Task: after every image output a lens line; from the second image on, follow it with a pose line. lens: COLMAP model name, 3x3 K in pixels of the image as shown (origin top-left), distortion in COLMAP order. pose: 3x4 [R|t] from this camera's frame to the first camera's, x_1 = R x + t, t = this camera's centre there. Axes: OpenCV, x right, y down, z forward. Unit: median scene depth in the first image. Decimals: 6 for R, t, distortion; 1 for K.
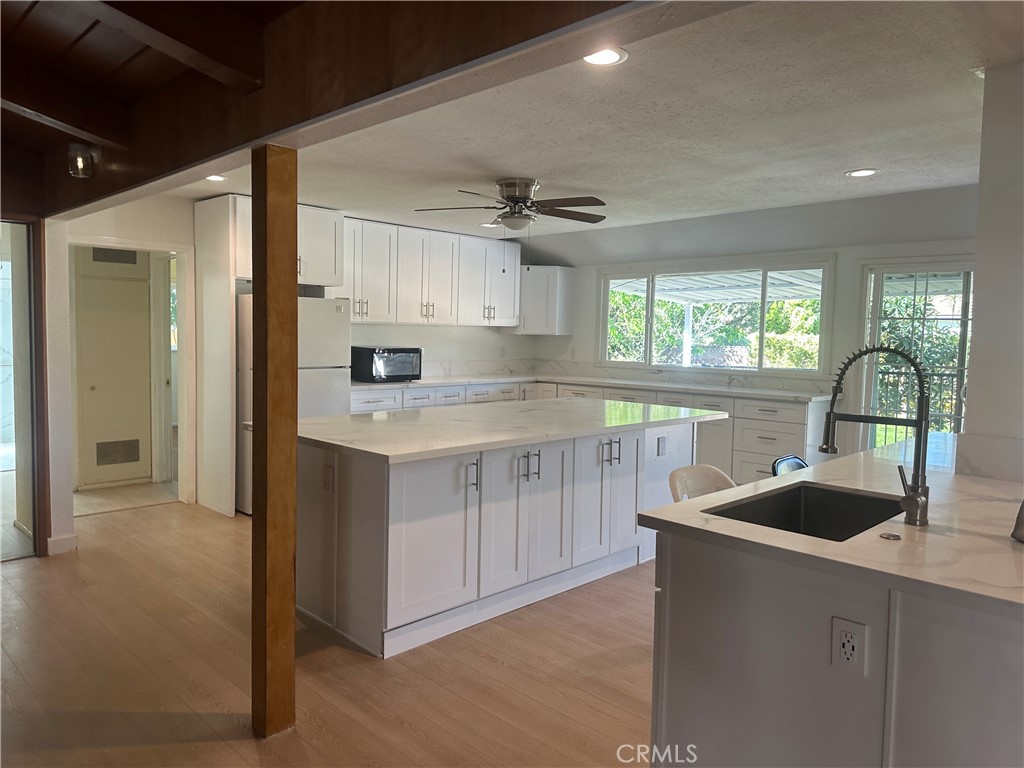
lens RADIAL K [[723.4, 0, 512.0], [0, 723.4, 384.0], [0, 0, 1]] dist [0.126260, -0.197779]
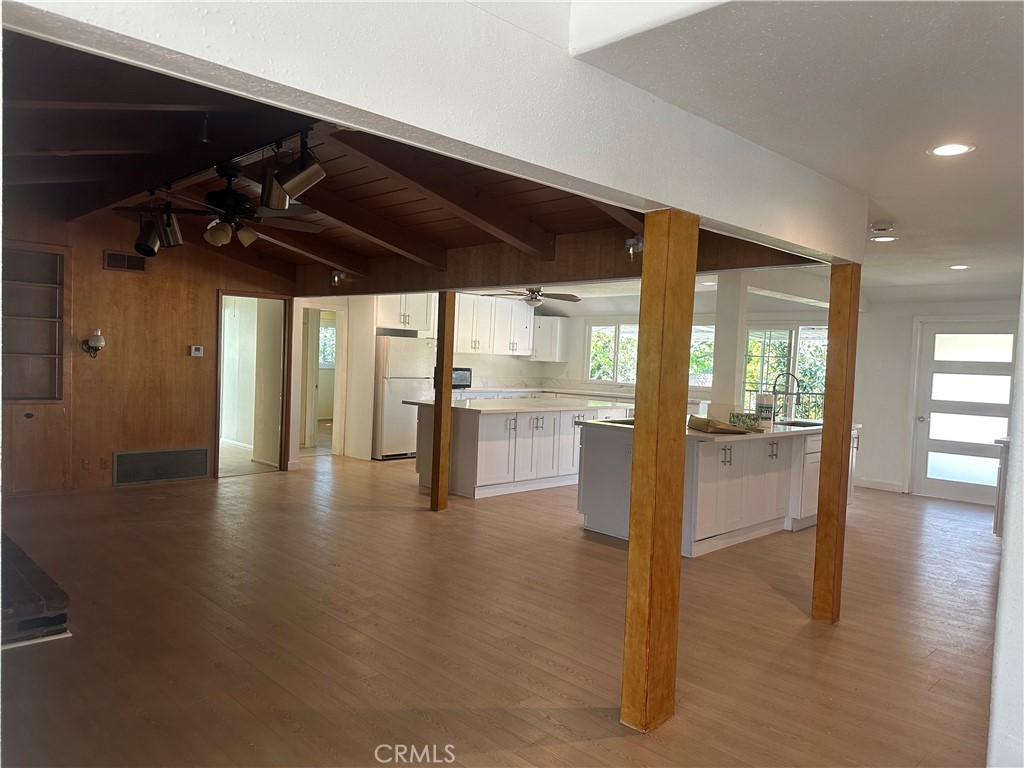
lens RADIAL K [[723.4, 0, 512.0], [0, 723.4, 384.0], [0, 0, 1]] dist [0.126260, -0.197779]
pose [[0.999710, 0.021554, -0.010734, -0.018261], [-0.021911, 0.999171, -0.034309, 0.040317], [0.009986, 0.034535, 0.999354, -0.628588]]
